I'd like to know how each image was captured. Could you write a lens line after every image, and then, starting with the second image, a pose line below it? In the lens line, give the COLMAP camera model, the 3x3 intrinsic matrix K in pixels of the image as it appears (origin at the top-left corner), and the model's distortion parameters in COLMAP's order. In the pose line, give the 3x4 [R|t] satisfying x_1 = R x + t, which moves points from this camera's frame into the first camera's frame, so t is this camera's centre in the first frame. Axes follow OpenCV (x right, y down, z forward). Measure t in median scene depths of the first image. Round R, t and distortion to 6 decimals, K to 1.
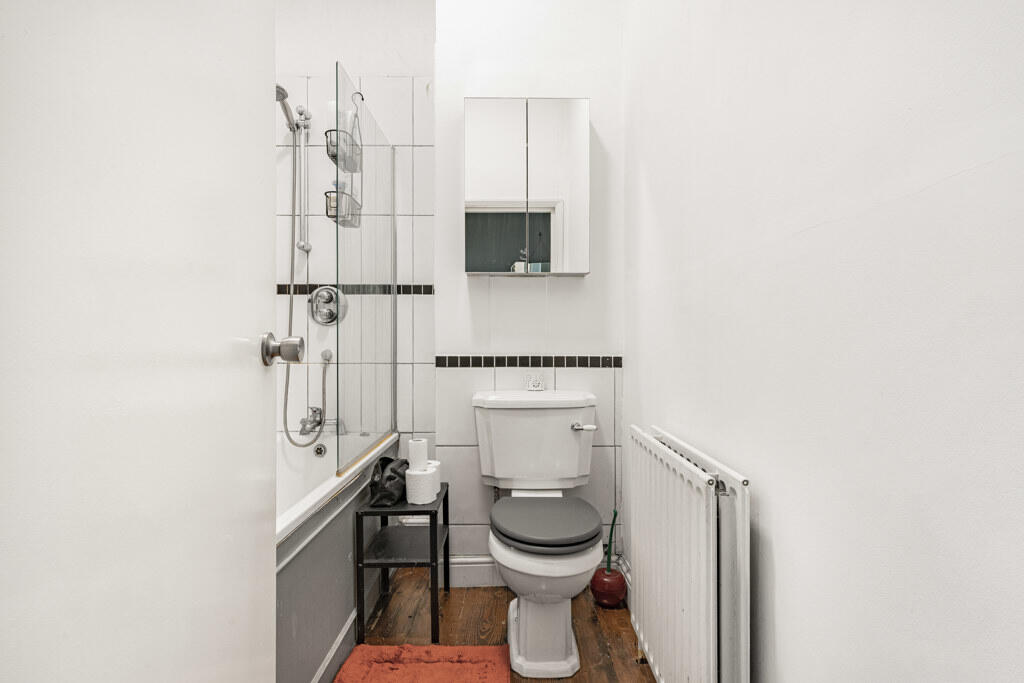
lens RADIAL K [[495.1, 0, 512.0], [0, 495.1, 341.5], [0, 0, 1]] dist [0.000073, 0.000000]
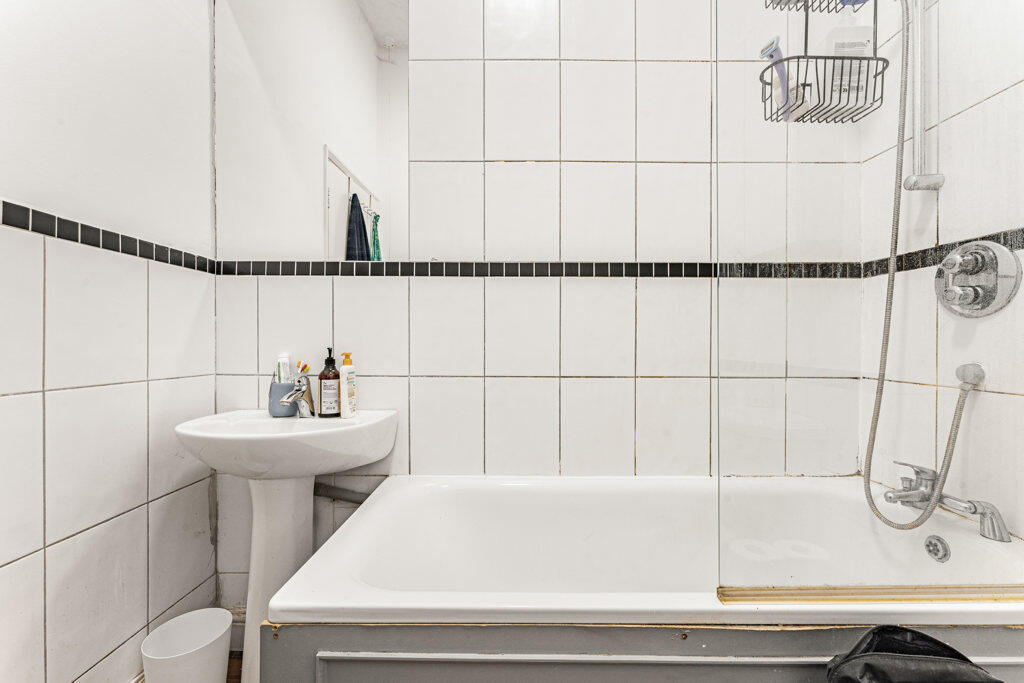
lens RADIAL K [[418.5, 0, 512.0], [0, 418.5, 341.5], [0, 0, 1]] dist [0.000675, 0.000094]
pose [[-0.013336, 0.005601, -0.999895, 0.076804], [0.001702, 0.999983, 0.005579, -0.010187], [0.999910, -0.001627, -0.013345, 0.522273]]
